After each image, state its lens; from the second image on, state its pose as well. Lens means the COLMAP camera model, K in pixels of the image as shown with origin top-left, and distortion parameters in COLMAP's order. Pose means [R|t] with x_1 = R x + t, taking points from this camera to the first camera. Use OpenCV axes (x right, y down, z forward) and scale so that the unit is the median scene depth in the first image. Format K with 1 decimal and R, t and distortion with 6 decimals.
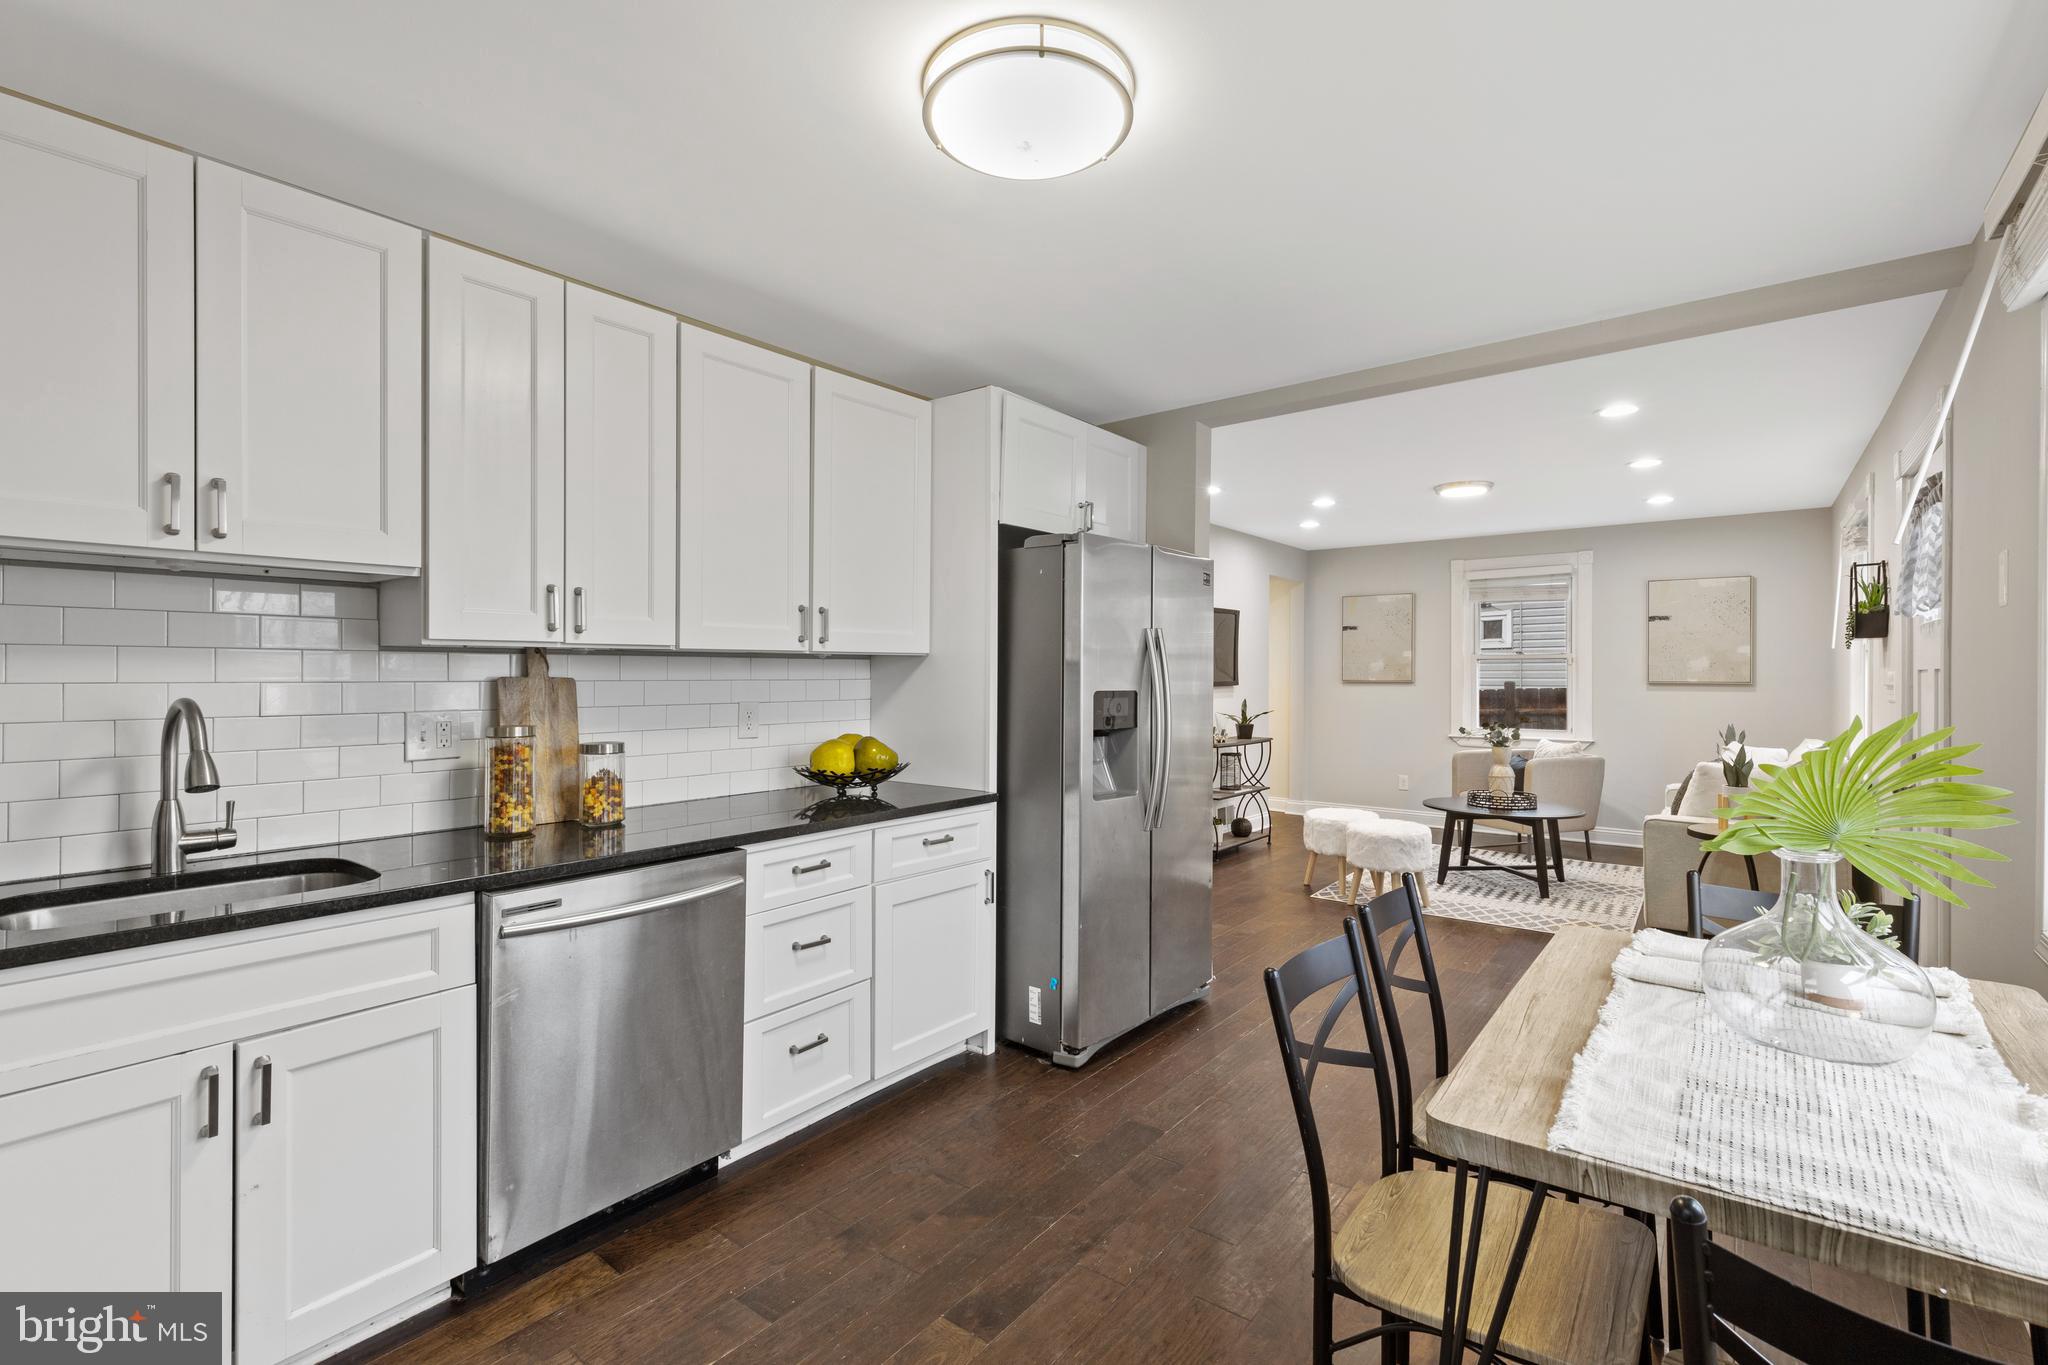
lens RADIAL K [[923.2, 0, 1024.0], [0, 923.2, 682.5], [0, 0, 1]] dist [-0.003480, -0.000422]
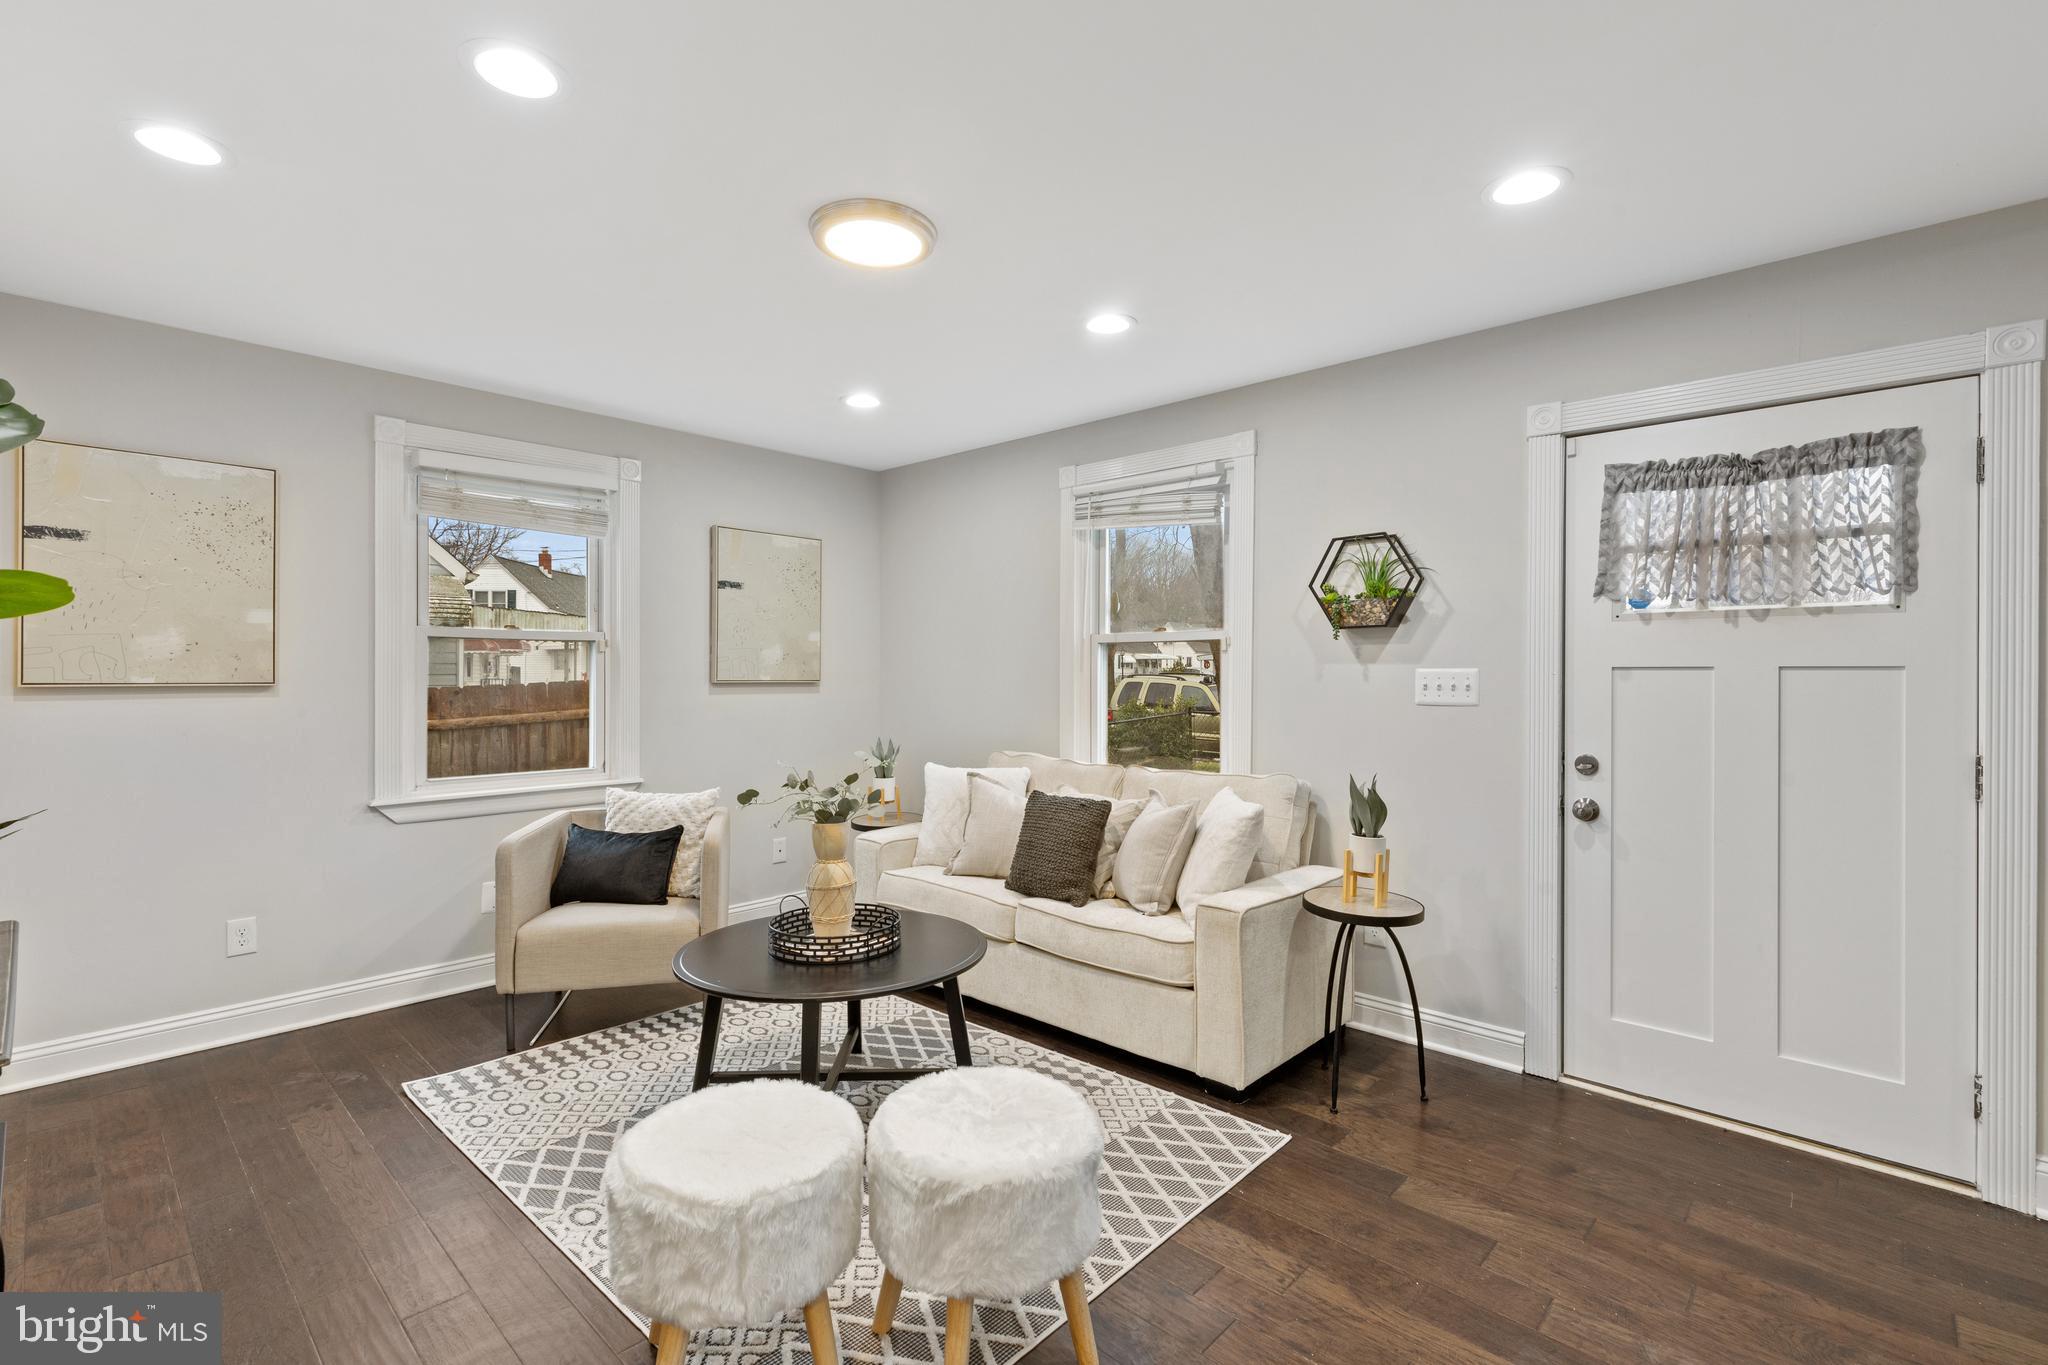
lens RADIAL K [[923.2, 0, 1024.0], [0, 923.2, 682.5], [0, 0, 1]] dist [-0.003480, -0.000422]
pose [[0.050068, -0.009244, 0.998703, 0.030001], [0.006724, 0.999938, 0.008918, -0.003599], [-0.998723, 0.006268, 0.050127, 0.720521]]
